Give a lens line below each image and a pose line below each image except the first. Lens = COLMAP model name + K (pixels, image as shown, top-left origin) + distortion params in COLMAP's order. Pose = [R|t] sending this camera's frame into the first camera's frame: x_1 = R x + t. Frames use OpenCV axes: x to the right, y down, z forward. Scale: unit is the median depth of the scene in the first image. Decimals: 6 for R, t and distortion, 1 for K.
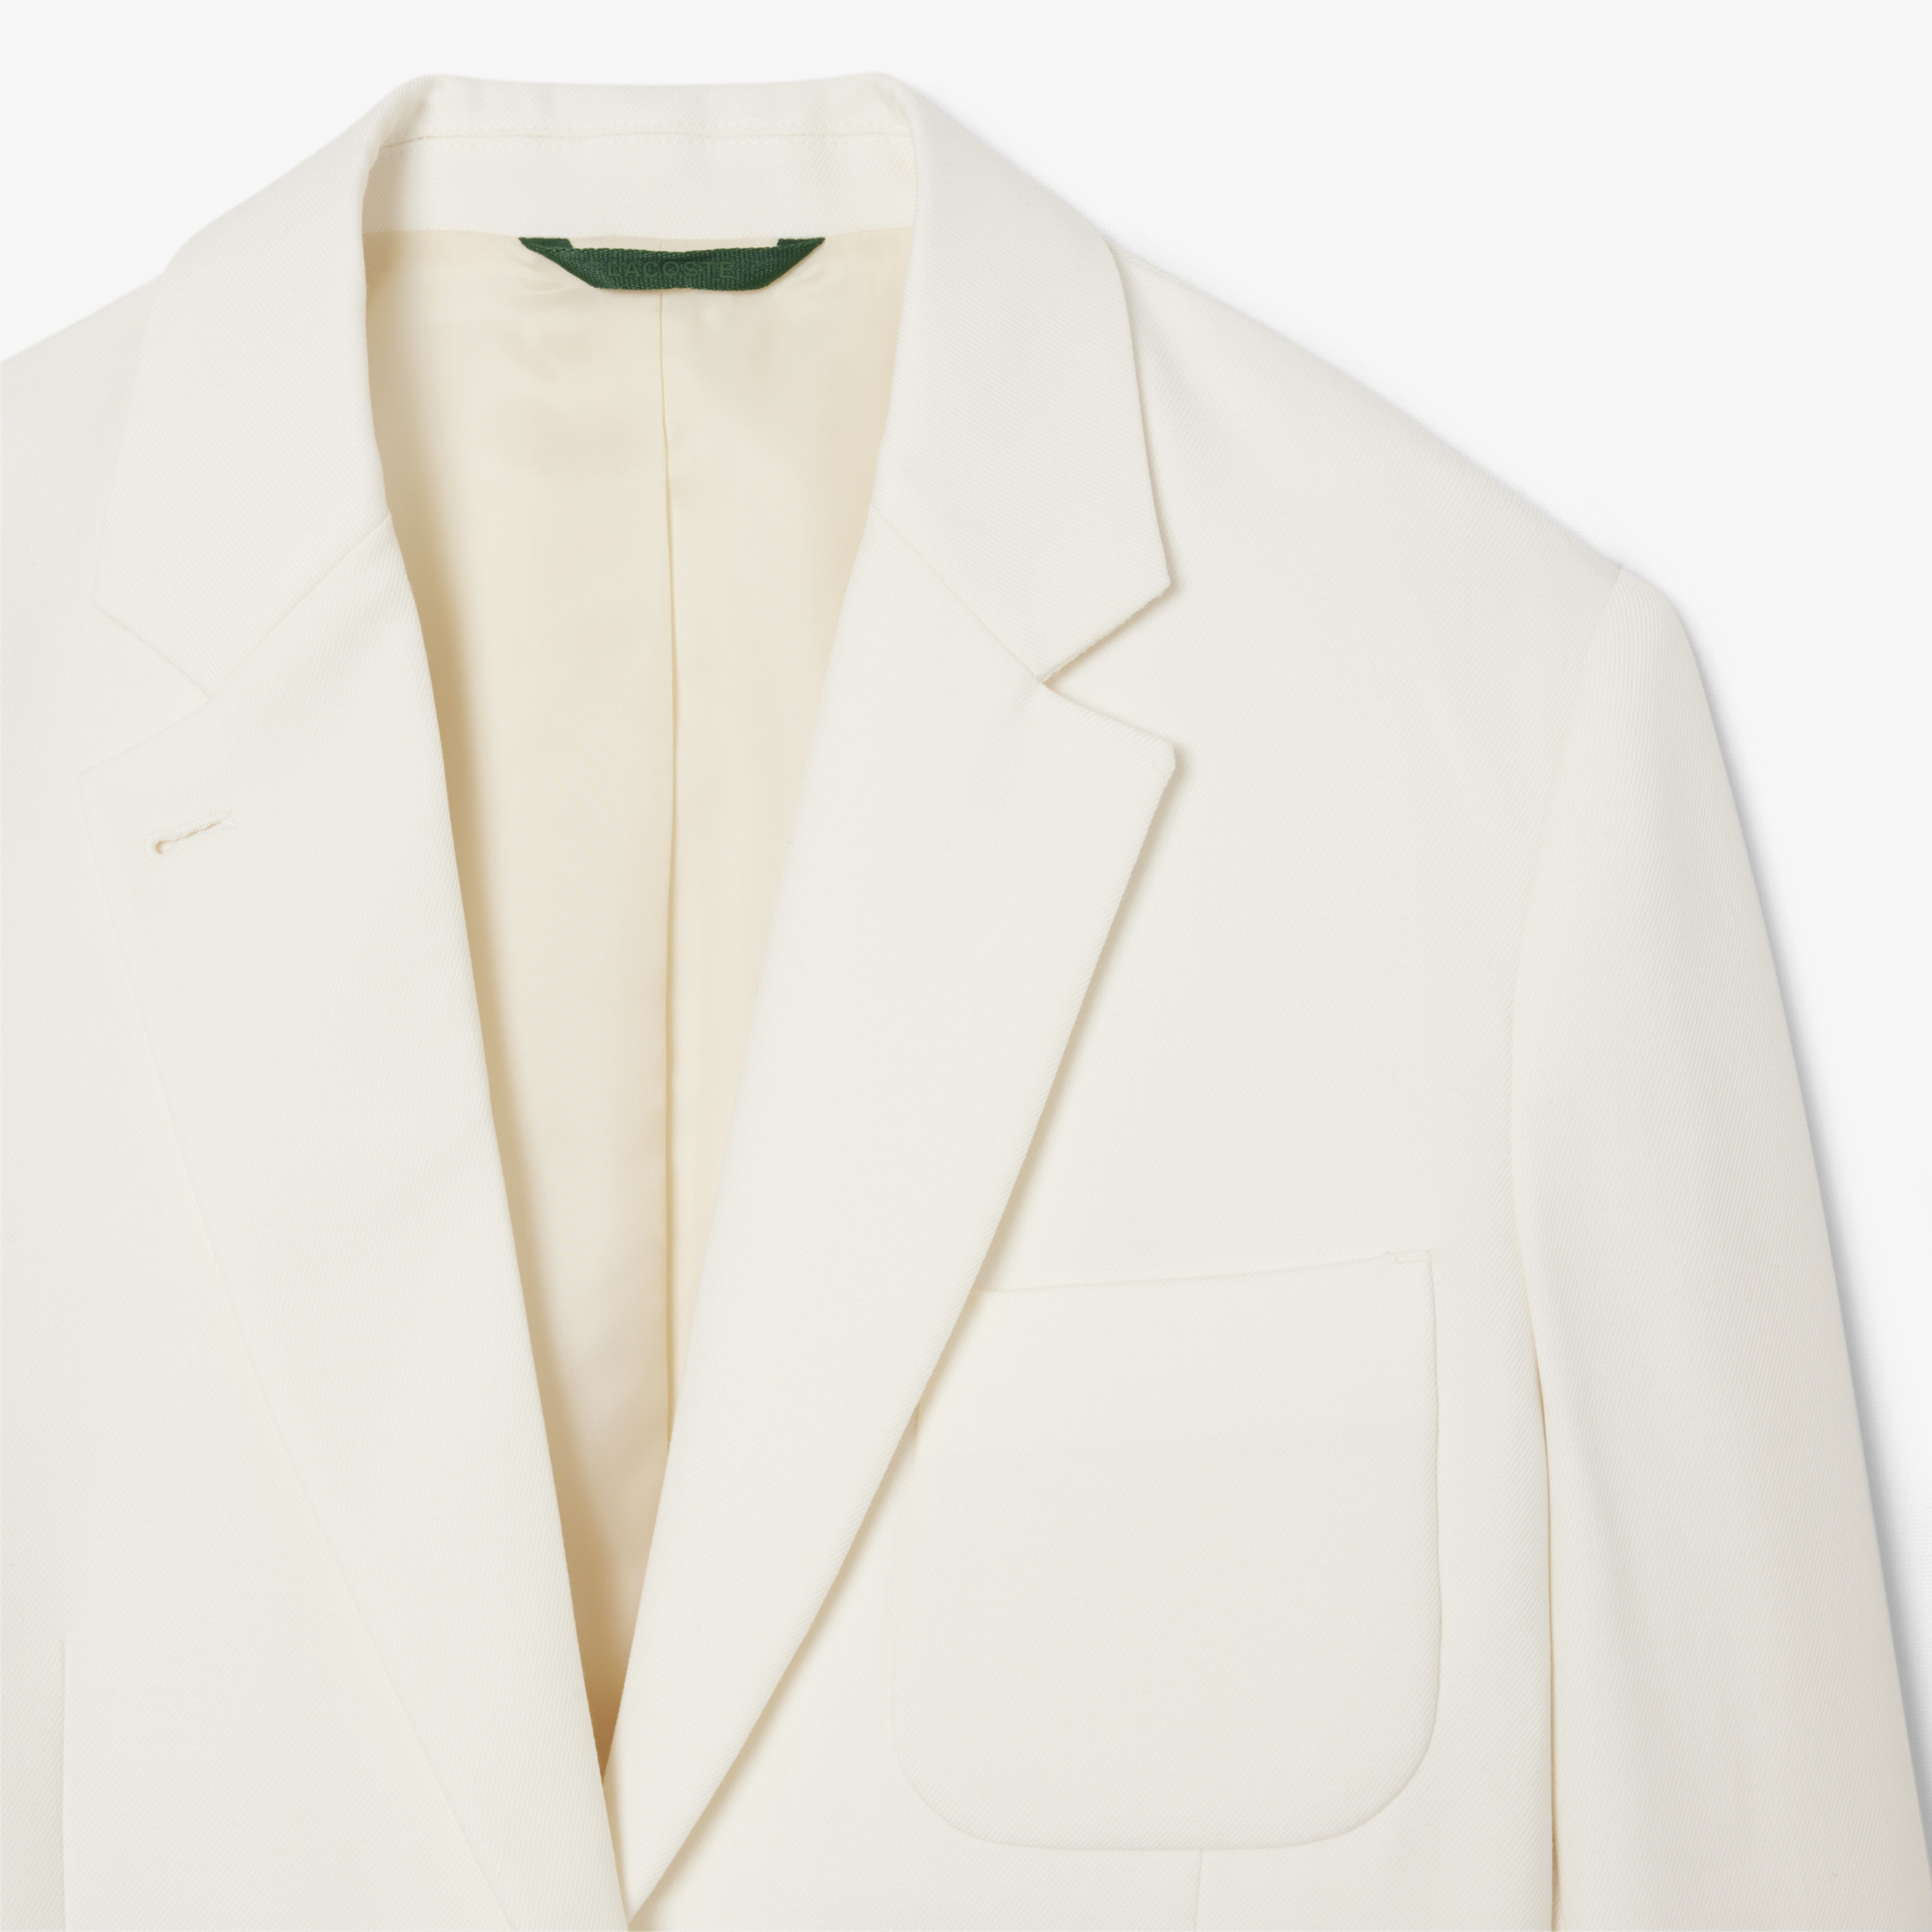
lens RADIAL K [[3807.4, 0, 968.8], [0, 3807.4, 1084.9], [0, 0, 1]] dist [0.999180, -9.200991]
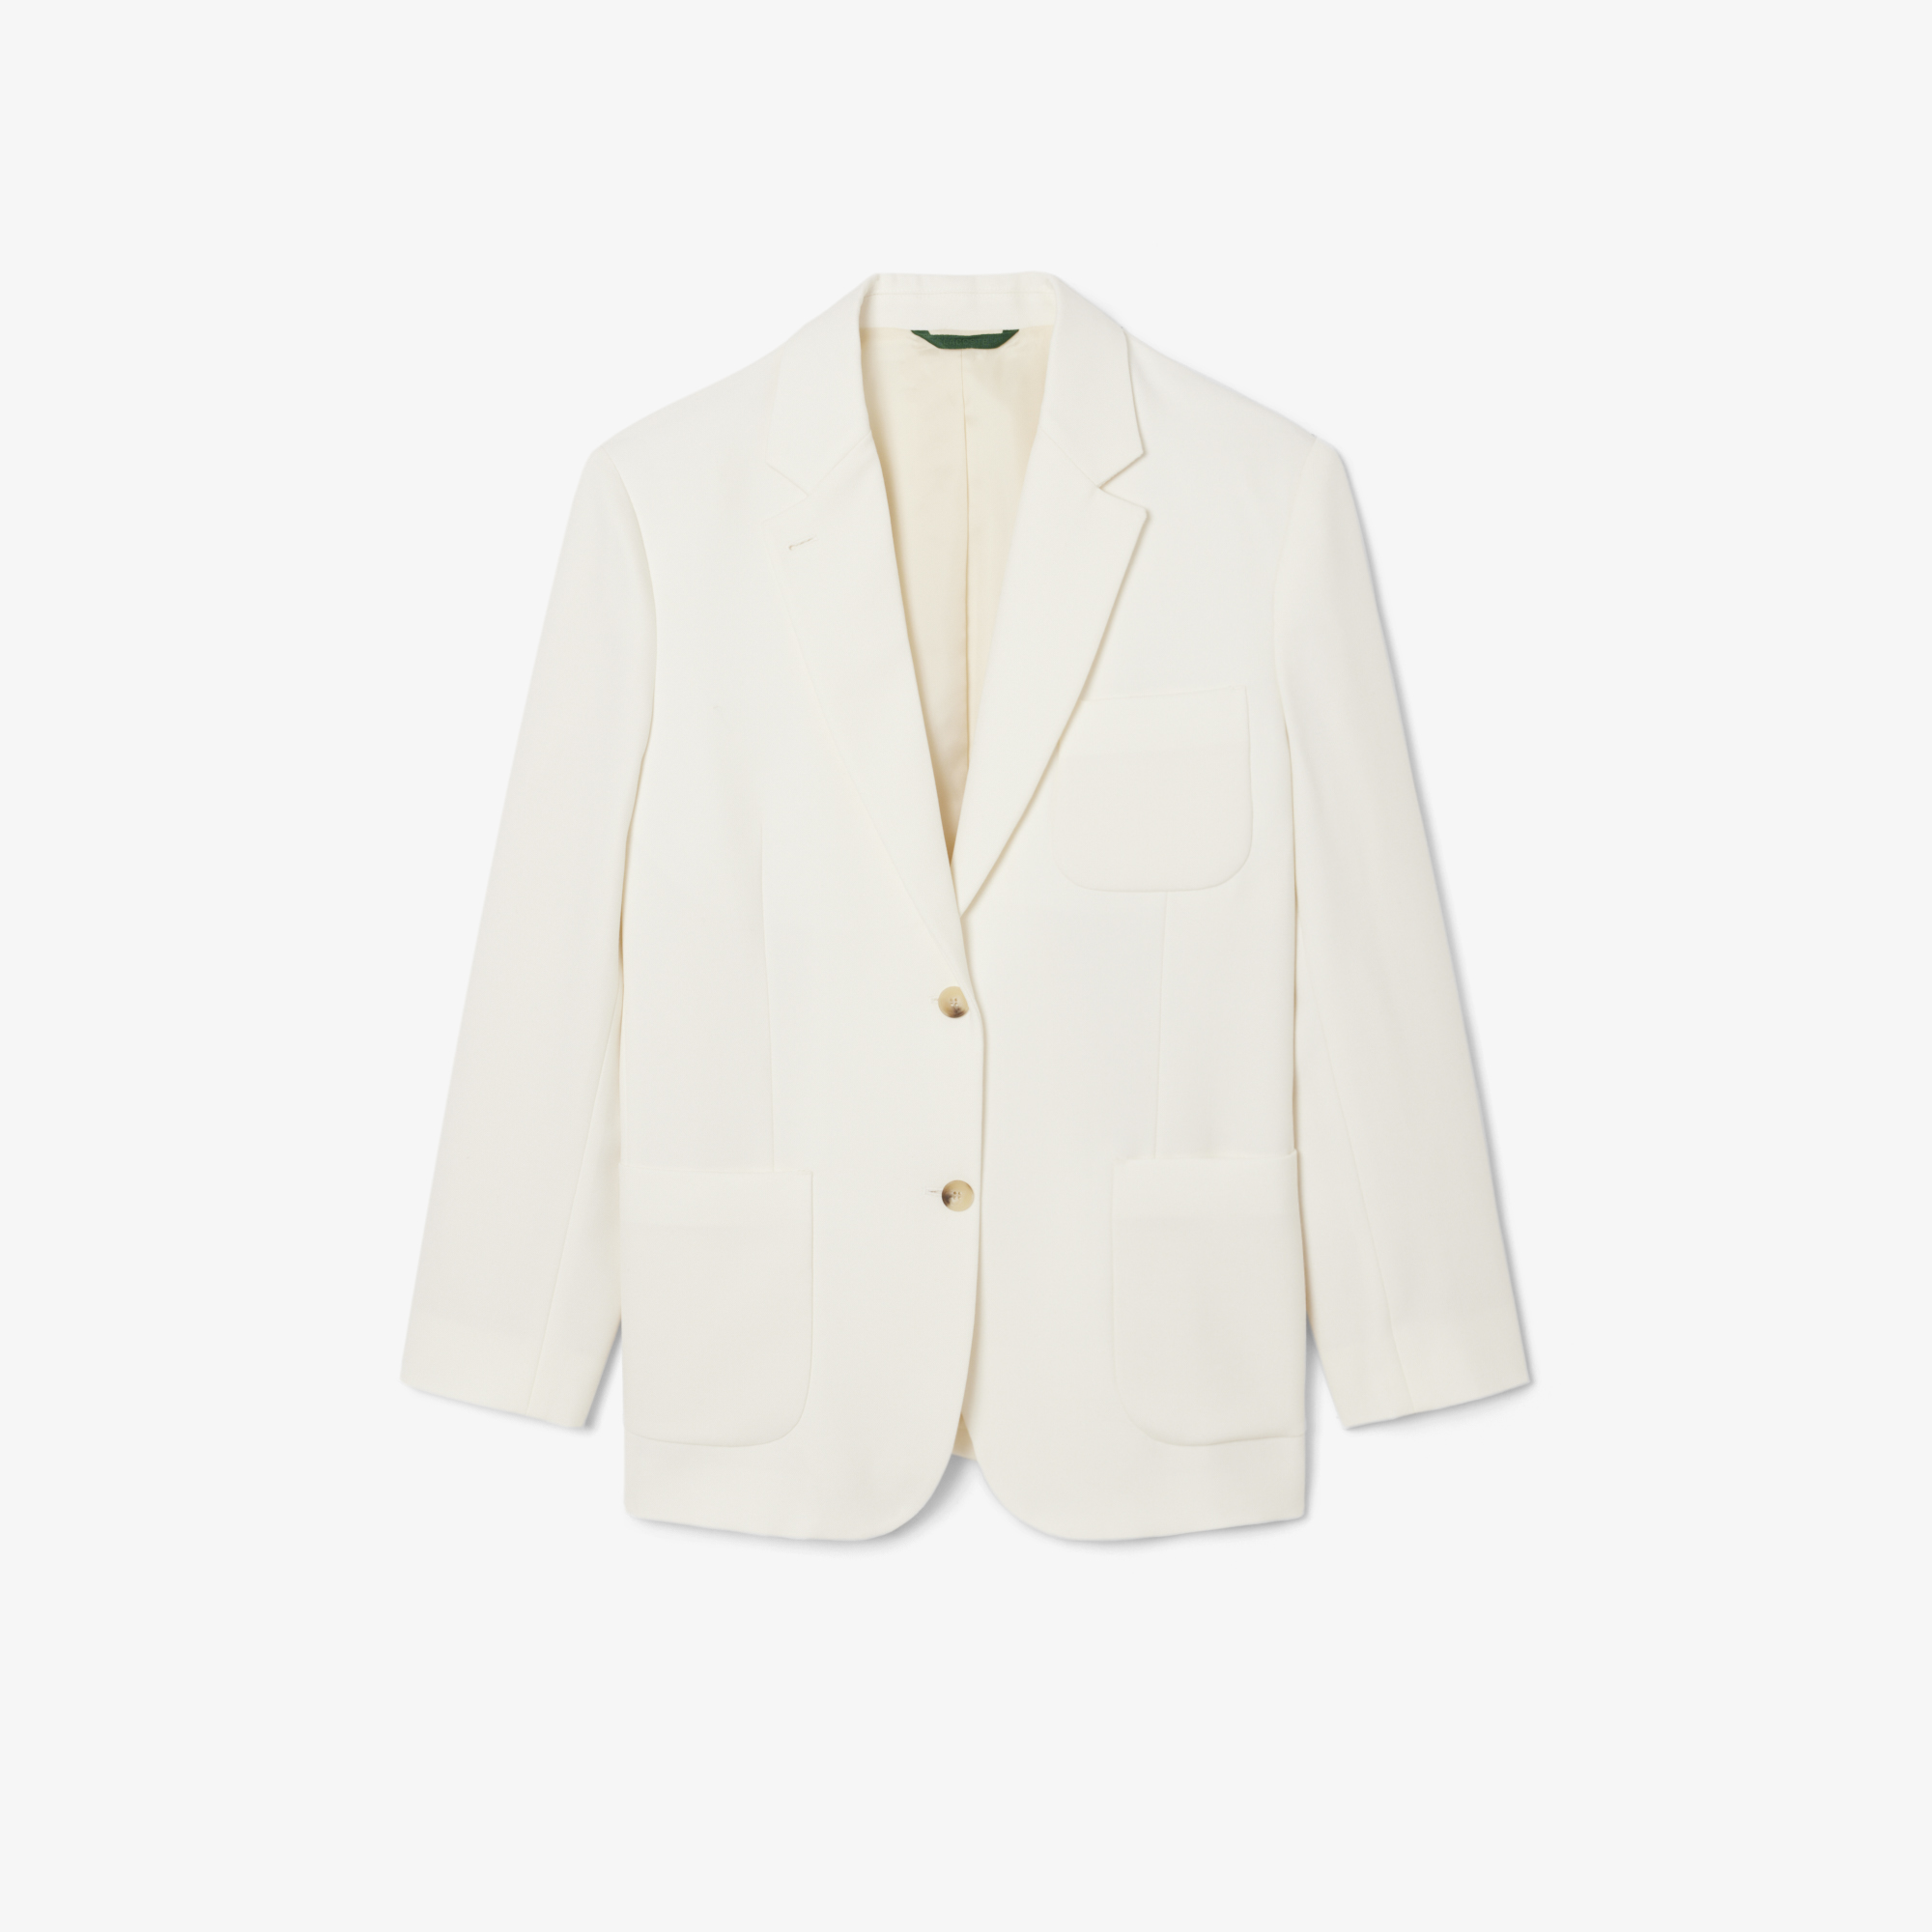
lens RADIAL K [[3807.4, 0, 968.8], [0, 3807.4, 1084.9], [0, 0, 1]] dist [0.999180, -9.200991]
pose [[0.996102, 0.009085, -0.087741, 0.176320], [0.014573, 0.964067, 0.265258, -0.434357], [0.086998, -0.265503, 0.960177, -1.823535]]
